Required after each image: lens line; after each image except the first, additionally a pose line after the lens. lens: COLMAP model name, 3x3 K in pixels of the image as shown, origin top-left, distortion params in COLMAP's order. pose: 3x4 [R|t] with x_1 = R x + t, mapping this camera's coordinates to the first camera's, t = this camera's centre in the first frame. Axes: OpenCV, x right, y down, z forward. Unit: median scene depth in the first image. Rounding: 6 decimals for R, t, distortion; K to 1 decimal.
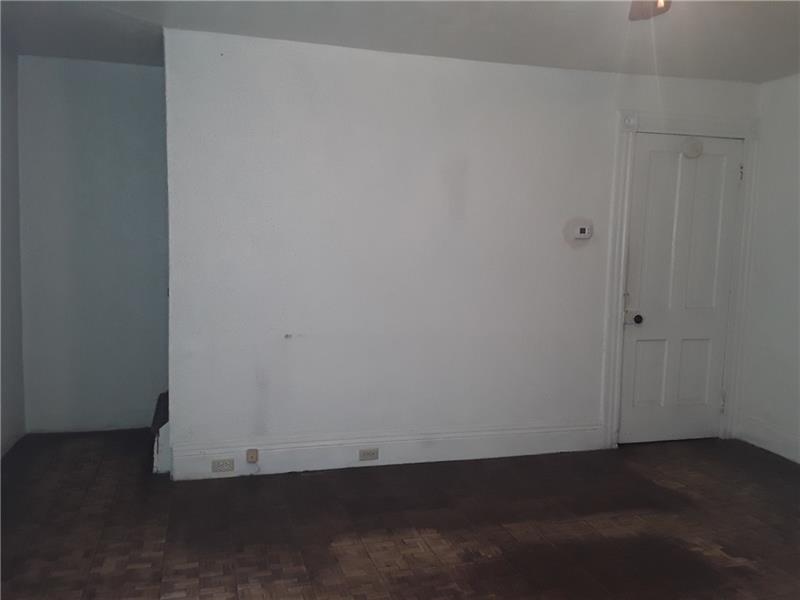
lens RADIAL K [[668.7, 0, 395.9], [0, 668.7, 302.7], [0, 0, 1]] dist [0.105647, -0.139309]
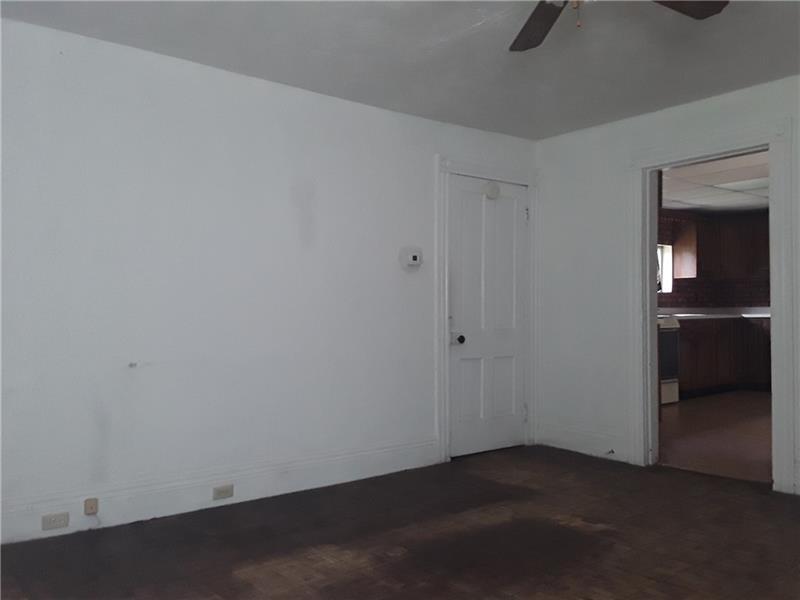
lens RADIAL K [[668.7, 0, 401.5], [0, 668.7, 298.7], [0, 0, 1]] dist [0.105647, -0.139309]
pose [[0.927222, -0.014422, 0.374234, -0.160052], [0.053908, 0.993992, -0.095260, 0.065074], [-0.370612, 0.108501, 0.922428, 0.024129]]
